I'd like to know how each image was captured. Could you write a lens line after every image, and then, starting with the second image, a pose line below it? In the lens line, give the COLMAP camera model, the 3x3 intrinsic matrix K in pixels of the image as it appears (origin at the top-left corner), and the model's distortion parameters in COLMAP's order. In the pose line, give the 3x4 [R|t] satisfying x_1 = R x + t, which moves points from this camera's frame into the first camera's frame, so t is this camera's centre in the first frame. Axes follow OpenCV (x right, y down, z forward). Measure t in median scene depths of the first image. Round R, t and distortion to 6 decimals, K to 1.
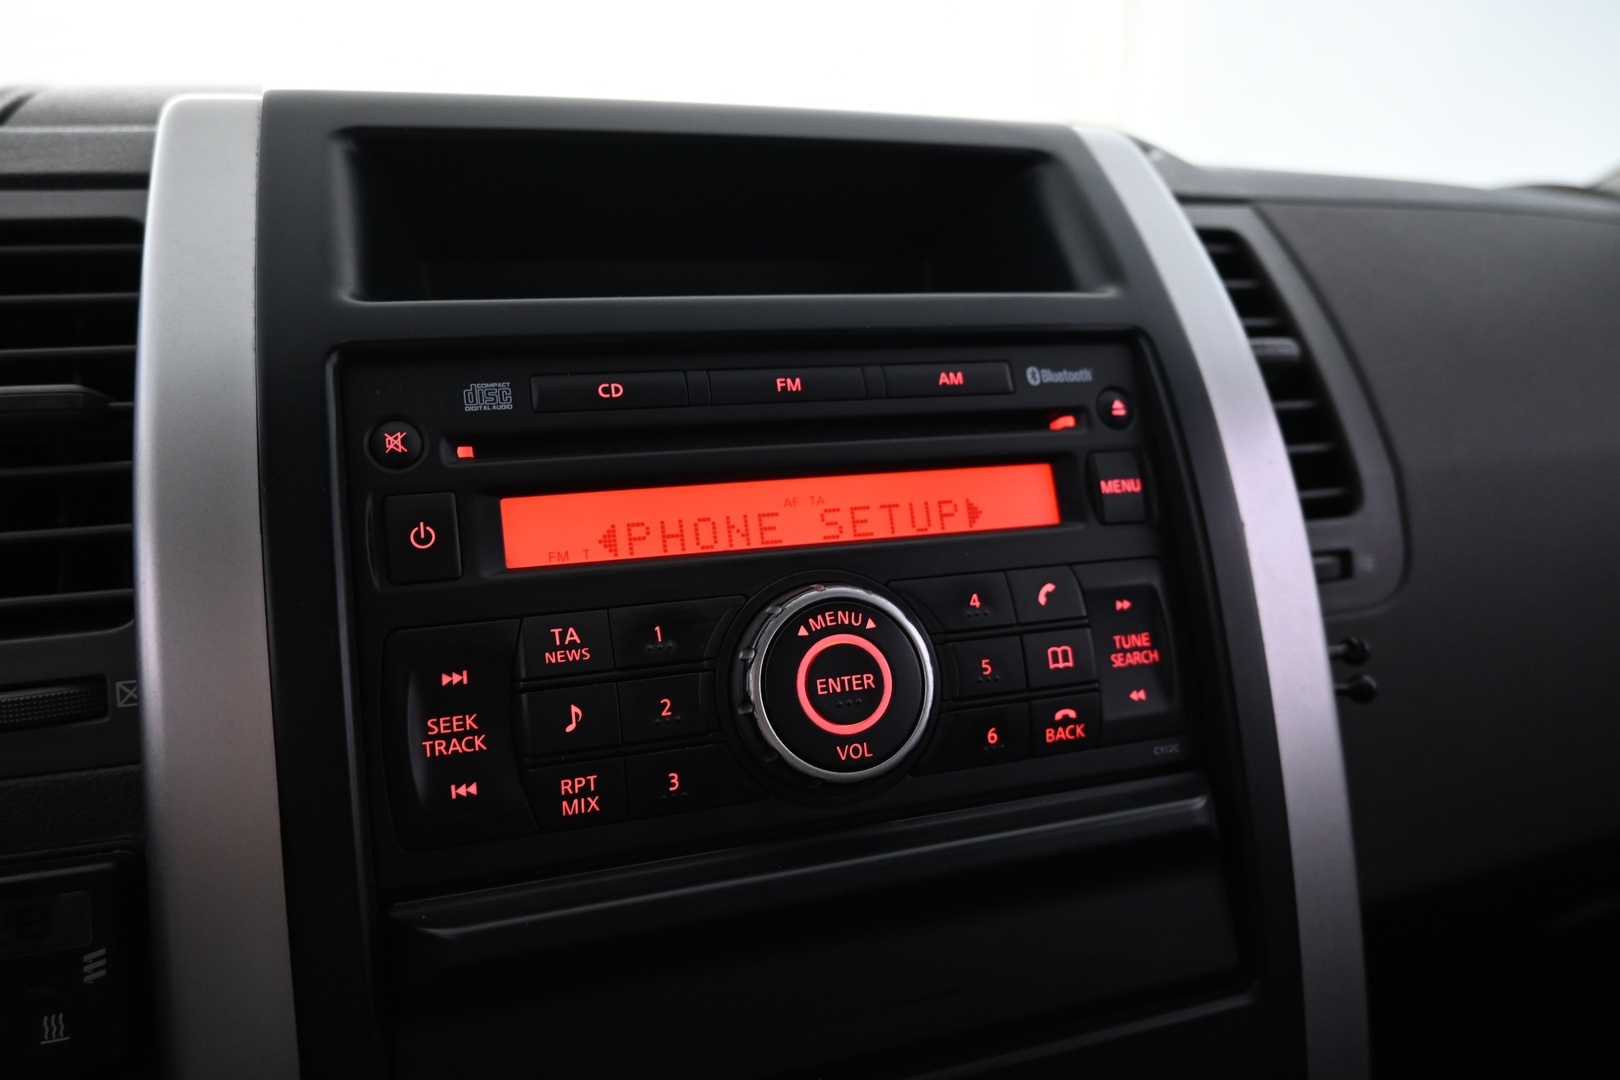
lens RADIAL K [[1115.6, 0, 810.0], [0, 1115.6, 540.0], [0, 0, 1]] dist [0.000925, 0.002983]
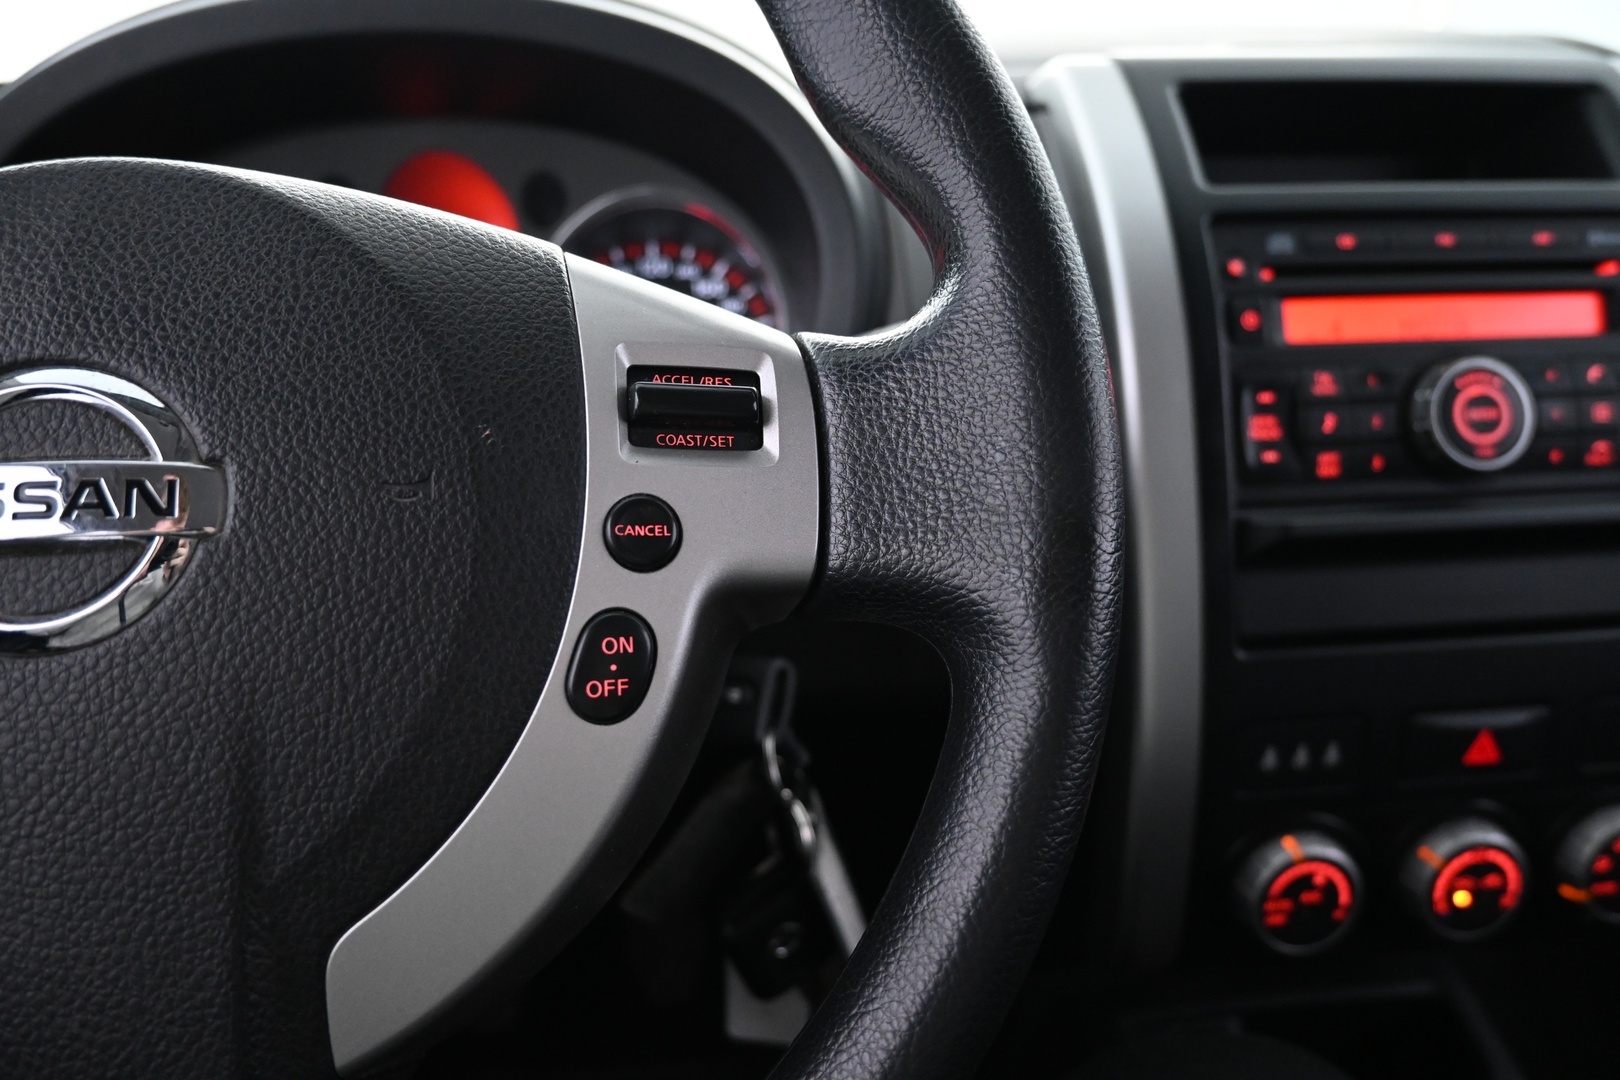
lens RADIAL K [[1115.6, 0, 810.0], [0, 1115.6, 540.0], [0, 0, 1]] dist [0.000925, 0.002983]
pose [[0.981606, 0.065257, -0.179418, -0.676445], [-0.044174, 0.991900, 0.119091, 0.162332], [0.185736, -0.108975, 0.976538, -0.931473]]
